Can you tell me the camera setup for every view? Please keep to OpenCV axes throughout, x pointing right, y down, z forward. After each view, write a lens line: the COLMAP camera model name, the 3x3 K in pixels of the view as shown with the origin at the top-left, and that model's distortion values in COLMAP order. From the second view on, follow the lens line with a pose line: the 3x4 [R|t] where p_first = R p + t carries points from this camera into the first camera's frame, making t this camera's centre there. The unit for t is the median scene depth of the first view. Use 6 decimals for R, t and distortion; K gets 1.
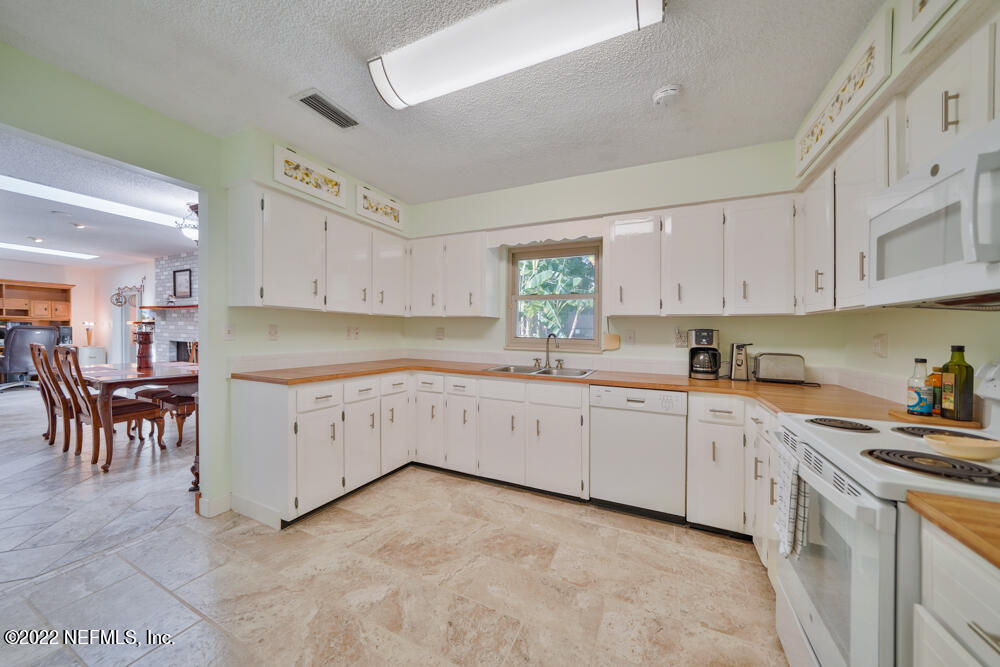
lens RADIAL K [[344.7, 0, 501.5], [0, 344.7, 331.8], [0, 0, 1]] dist [-0.005614, 0.000100]
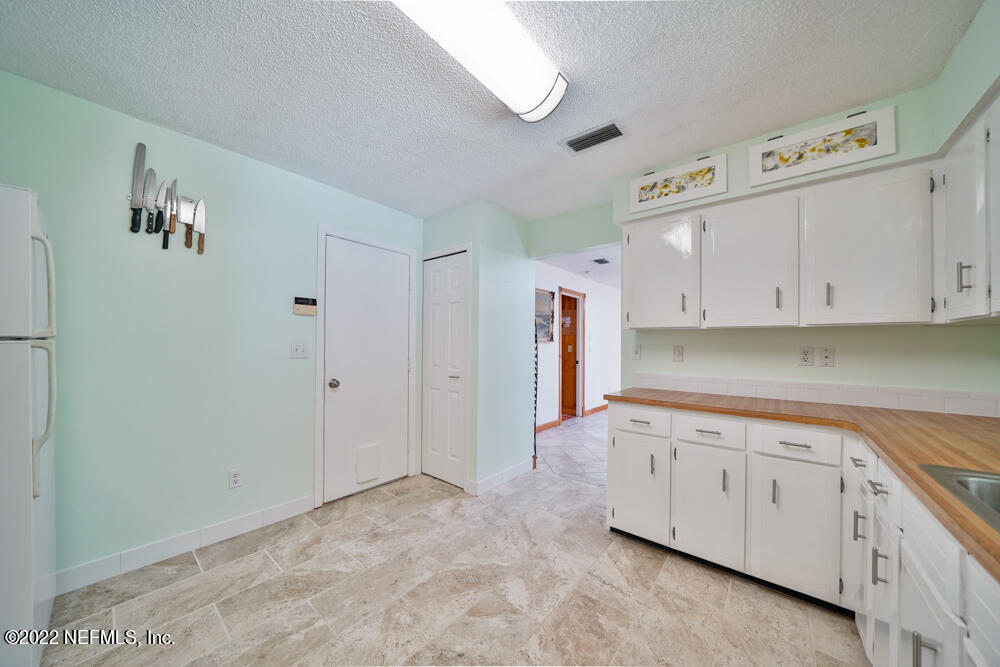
lens RADIAL K [[344.7, 0, 501.4], [0, 344.7, 347.3], [0, 0, 1]] dist [-0.005614, 0.000100]
pose [[-0.238618, -0.013087, -0.971025, 0.426784], [-0.015313, 0.999836, -0.009712, 0.002001], [0.970993, 0.012551, -0.238779, 0.745748]]
